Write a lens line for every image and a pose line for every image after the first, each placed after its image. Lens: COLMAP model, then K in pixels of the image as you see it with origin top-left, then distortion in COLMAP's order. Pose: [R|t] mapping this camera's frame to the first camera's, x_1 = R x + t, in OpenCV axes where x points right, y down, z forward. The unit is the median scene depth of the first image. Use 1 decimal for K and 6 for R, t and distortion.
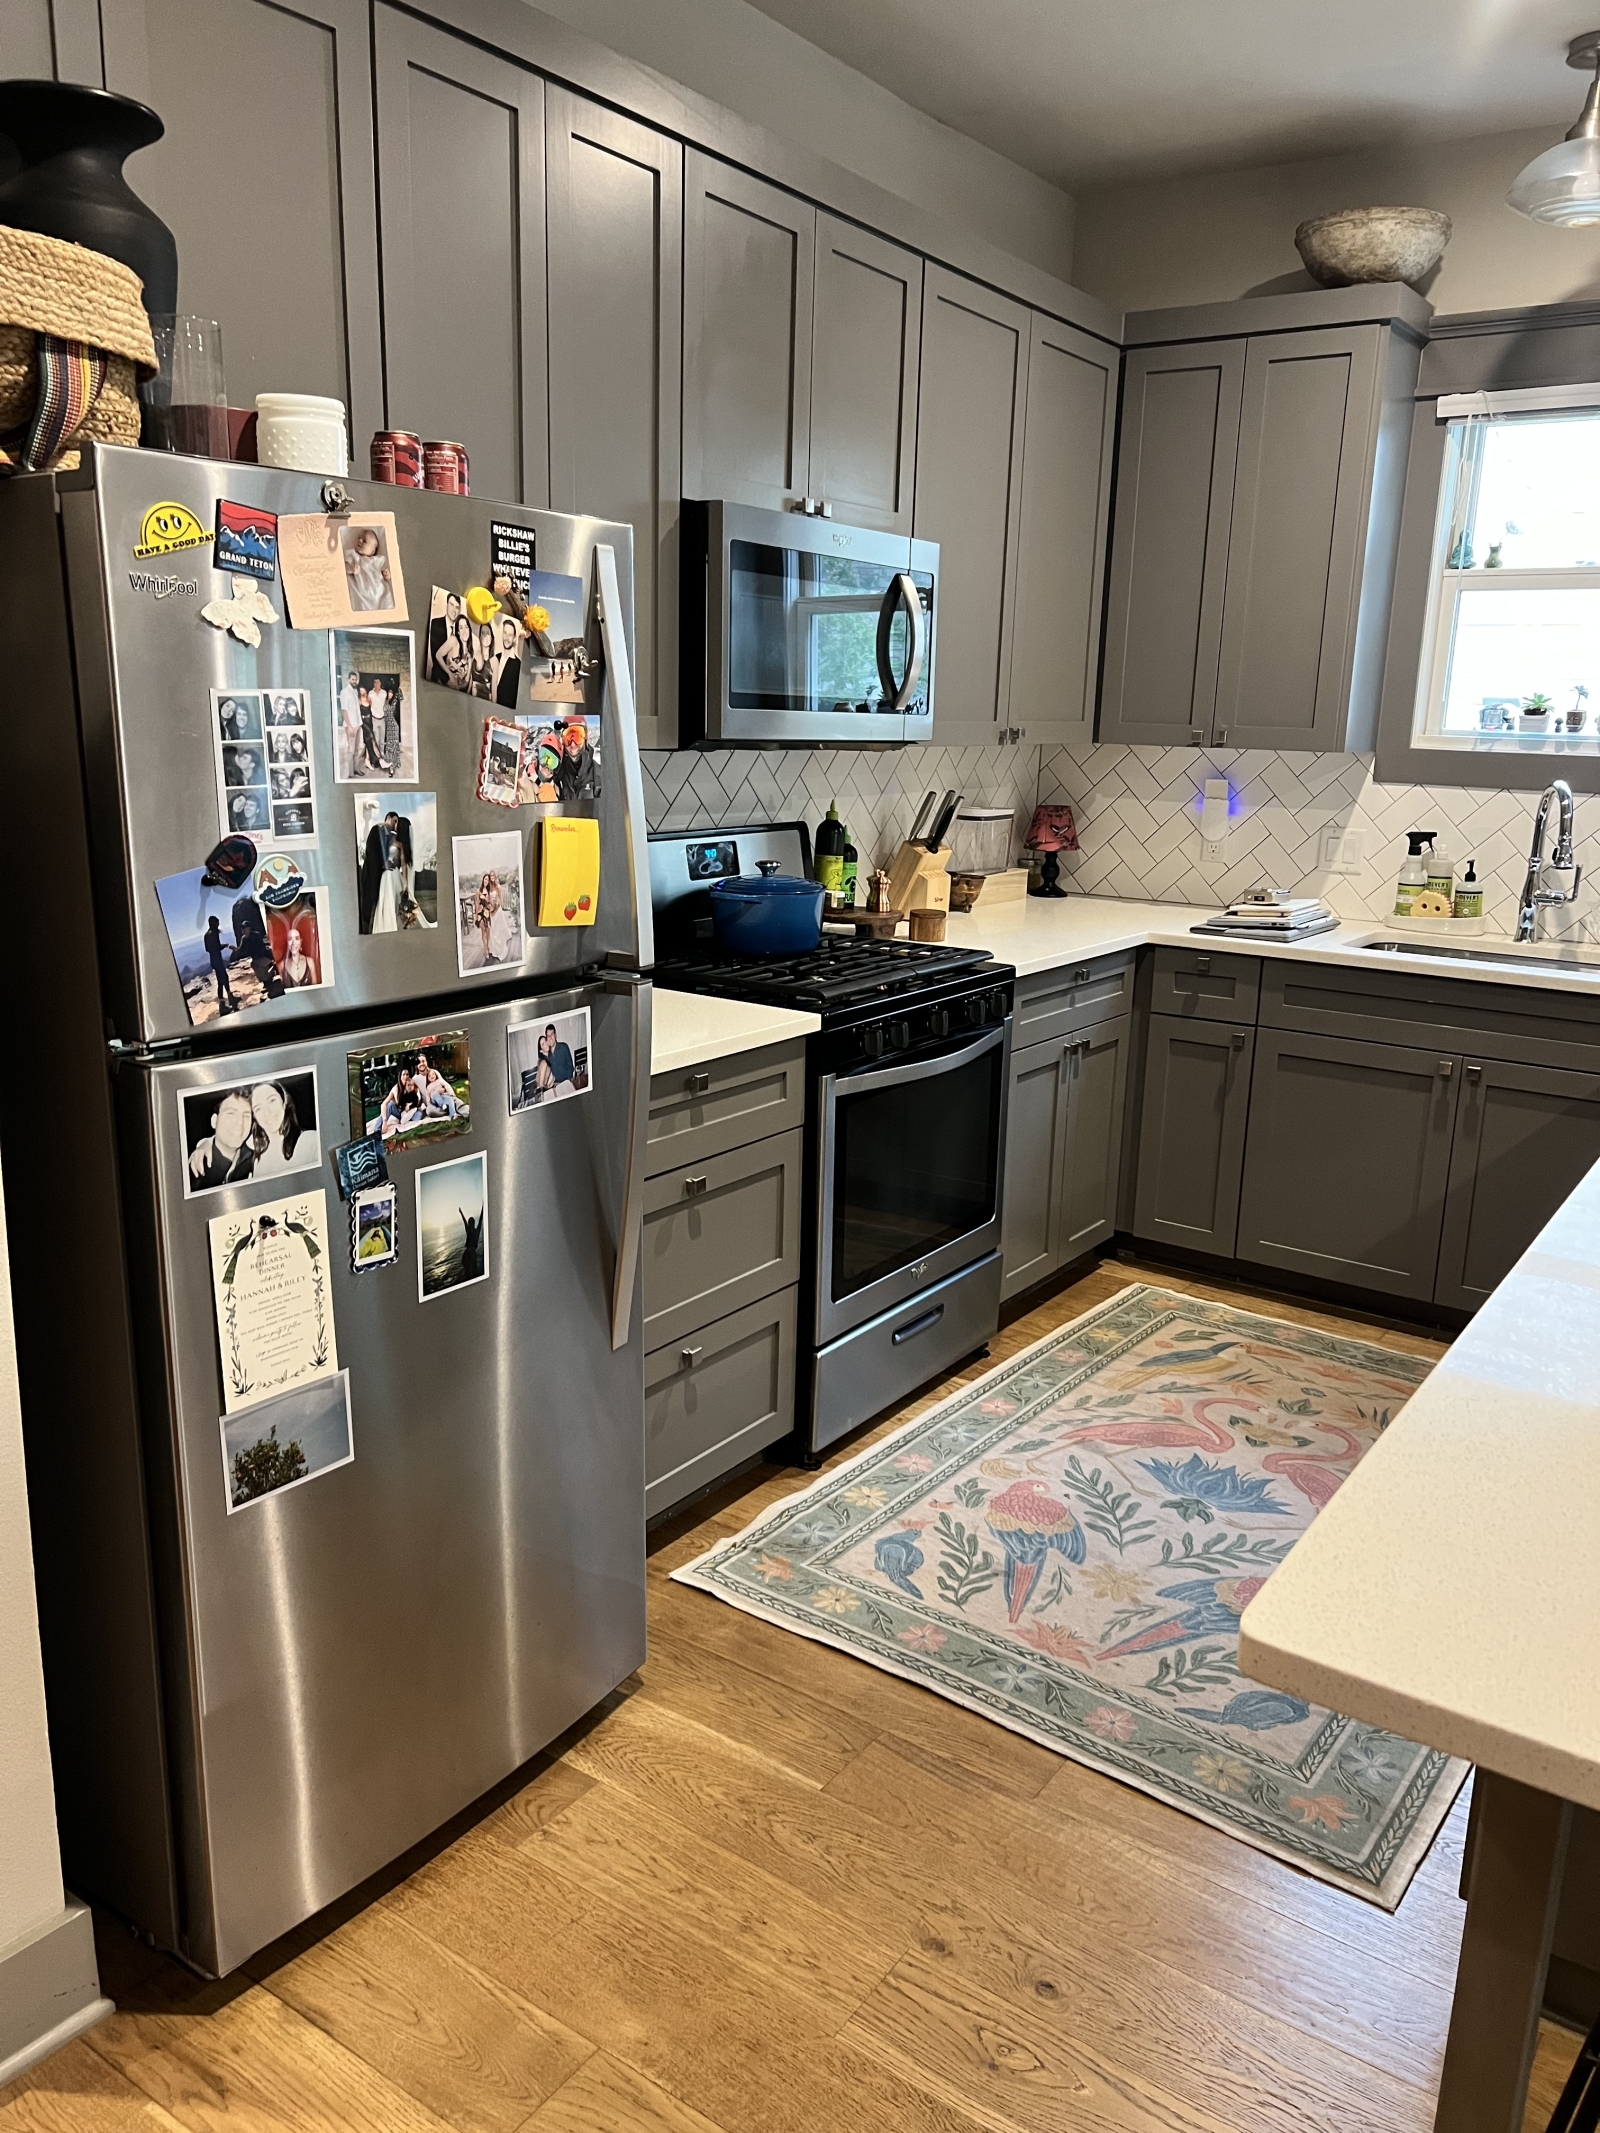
lens RADIAL K [[1601.8, 0, 809.5], [0, 1601.8, 1082.7], [0, 0, 1]] dist [0.049000, -0.054724]
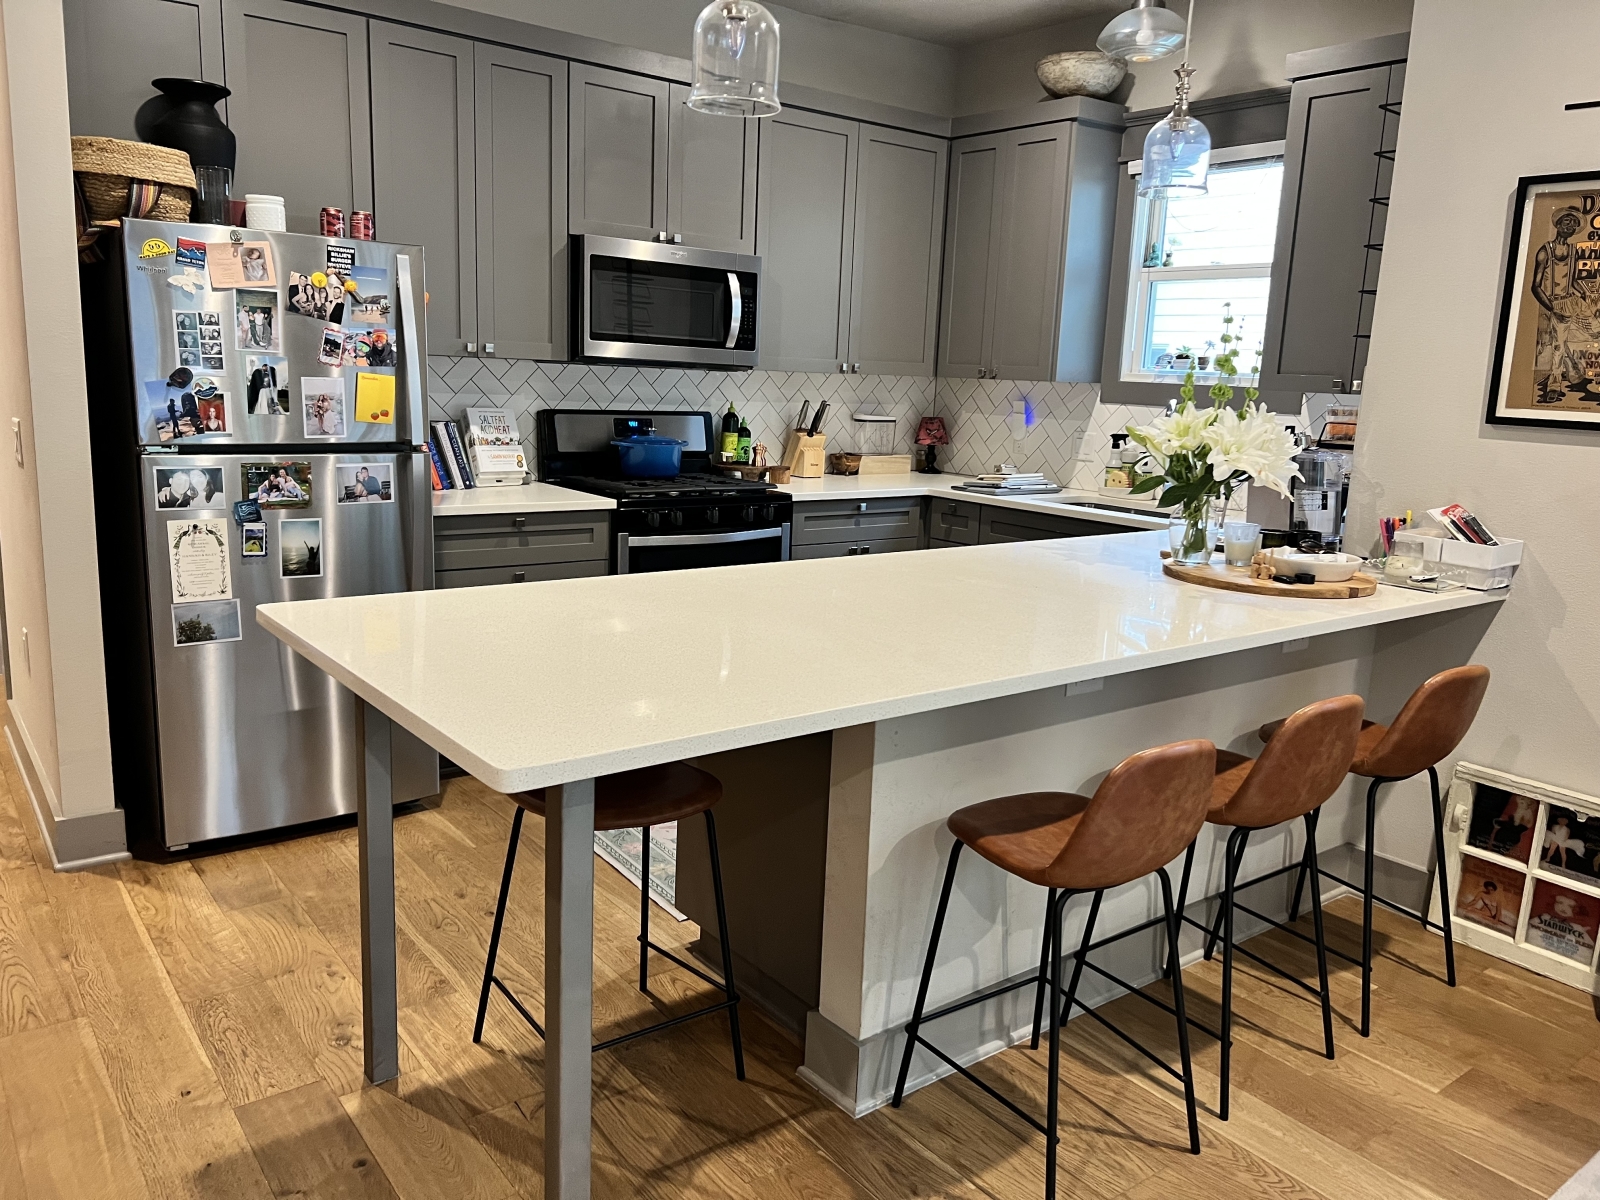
lens RADIAL K [[1201.5, 0, 805.2], [0, 1201.5, 598.7], [0, 0, 1]] dist [0.049000, -0.054724]
pose [[0.953536, 0.067821, -0.293545, 0.993382], [-0.083930, 0.995560, -0.042620, 0.177717], [0.289351, 0.065277, 0.954995, -0.440951]]
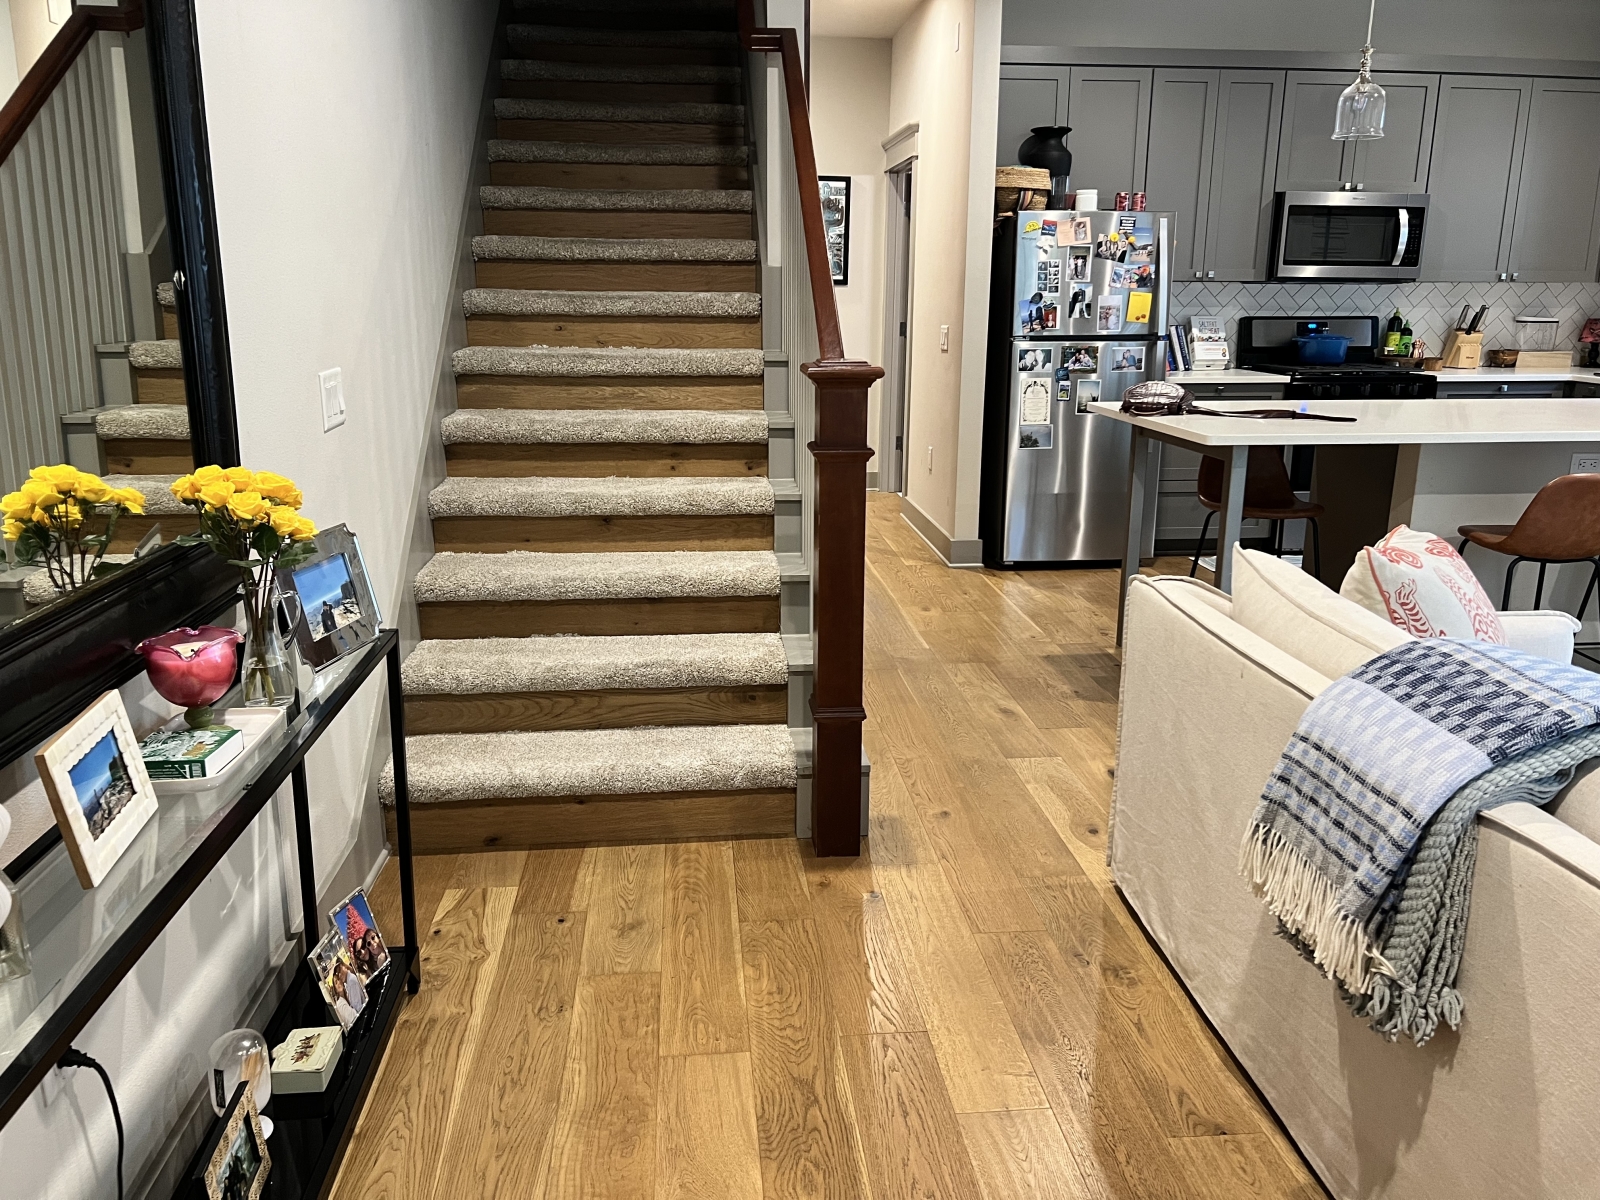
lens RADIAL K [[1201.5, 0, 804.4], [0, 1201.5, 589.8], [0, 0, 1]] dist [0.049000, -0.054724]
pose [[0.648589, 0.160401, -0.744046, 1.633338], [-0.163601, 0.984073, 0.069534, 0.472539], [0.743349, 0.076628, 0.664500, -1.472346]]
